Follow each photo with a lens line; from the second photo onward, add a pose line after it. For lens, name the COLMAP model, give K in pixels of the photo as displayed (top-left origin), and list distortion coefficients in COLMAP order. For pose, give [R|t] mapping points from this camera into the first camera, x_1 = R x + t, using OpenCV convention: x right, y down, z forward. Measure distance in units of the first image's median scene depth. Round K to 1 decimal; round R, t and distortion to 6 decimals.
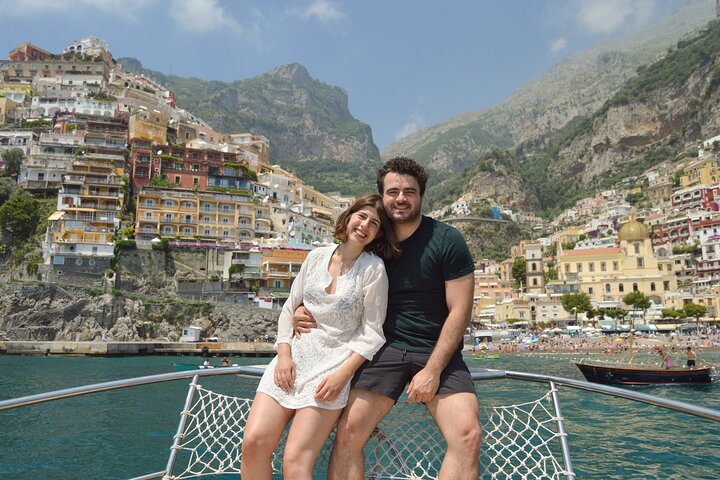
lens RADIAL K [[519.4, 0, 360.0], [0, 519.4, 240.0], [0, 0, 1]] dist [-0.076553, 0.002462]
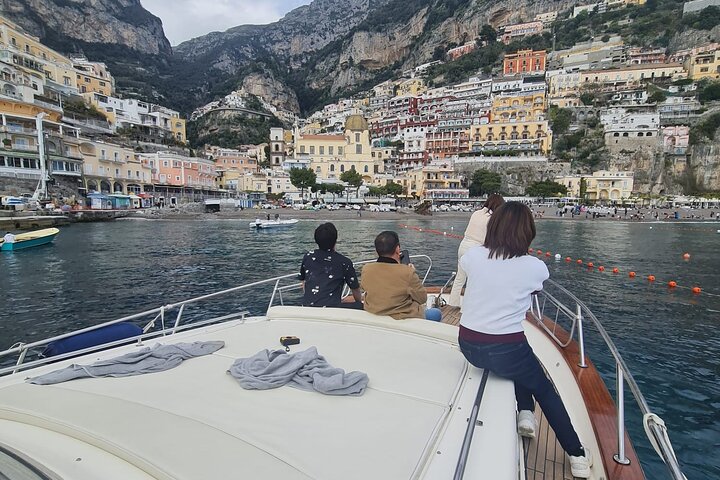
lens RADIAL K [[519.4, 0, 360.0], [0, 519.4, 240.0], [0, 0, 1]] dist [-0.076553, 0.002462]
pose [[0.866734, -0.021553, 0.498304, -0.090301], [-0.104500, 0.969044, 0.223679, -0.027717], [-0.487700, -0.245944, 0.837652, -0.127266]]
